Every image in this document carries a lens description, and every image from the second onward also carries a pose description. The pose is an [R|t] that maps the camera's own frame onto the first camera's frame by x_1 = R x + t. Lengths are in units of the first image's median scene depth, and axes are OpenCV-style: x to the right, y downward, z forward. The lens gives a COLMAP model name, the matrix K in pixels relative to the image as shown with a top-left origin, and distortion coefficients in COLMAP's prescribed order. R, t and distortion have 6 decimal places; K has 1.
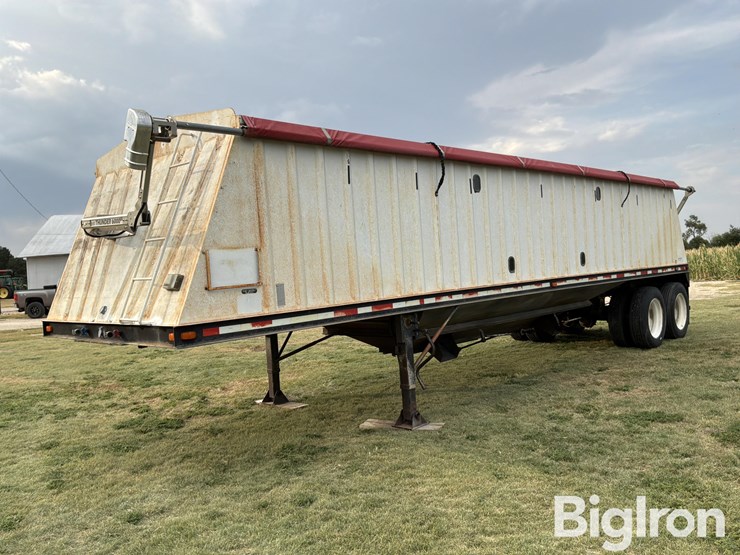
lens RADIAL K [[617.7, 0, 367.6], [0, 617.7, 270.7], [0, 0, 1]] dist [0.151844, -0.339697]
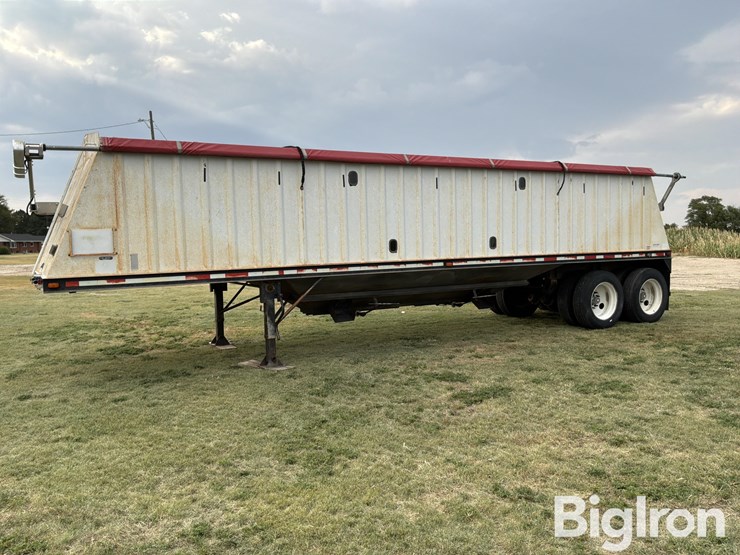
lens RADIAL K [[617.7, 0, 367.6], [0, 617.7, 270.7], [0, 0, 1]] dist [0.151844, -0.339697]
pose [[0.960372, 0.053102, -0.273614, 0.637025], [-0.038167, 0.997491, 0.059625, -0.038725], [0.276094, -0.046819, 0.959990, -0.194222]]
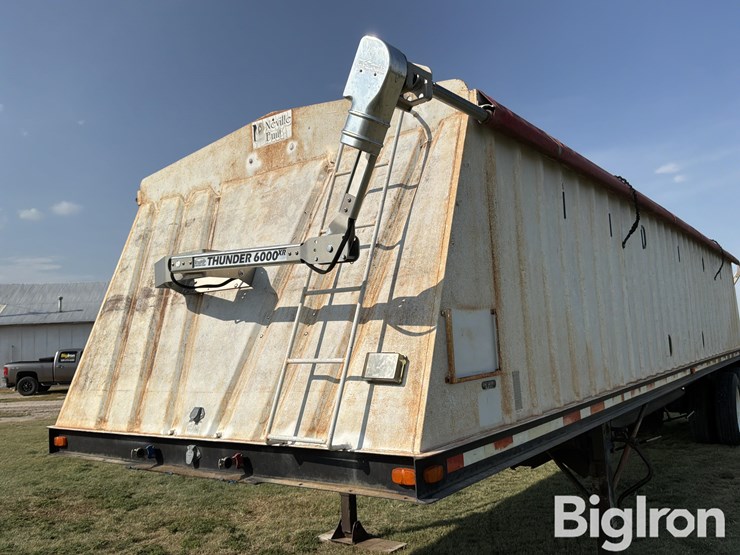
lens RADIAL K [[617.7, 0, 367.6], [0, 617.7, 270.7], [0, 0, 1]] dist [0.151844, -0.339697]
pose [[0.990621, 0.028424, 0.133650, -0.302038], [-0.011391, 0.991899, -0.126515, 0.002270], [-0.136163, 0.123806, 0.982920, 0.347643]]
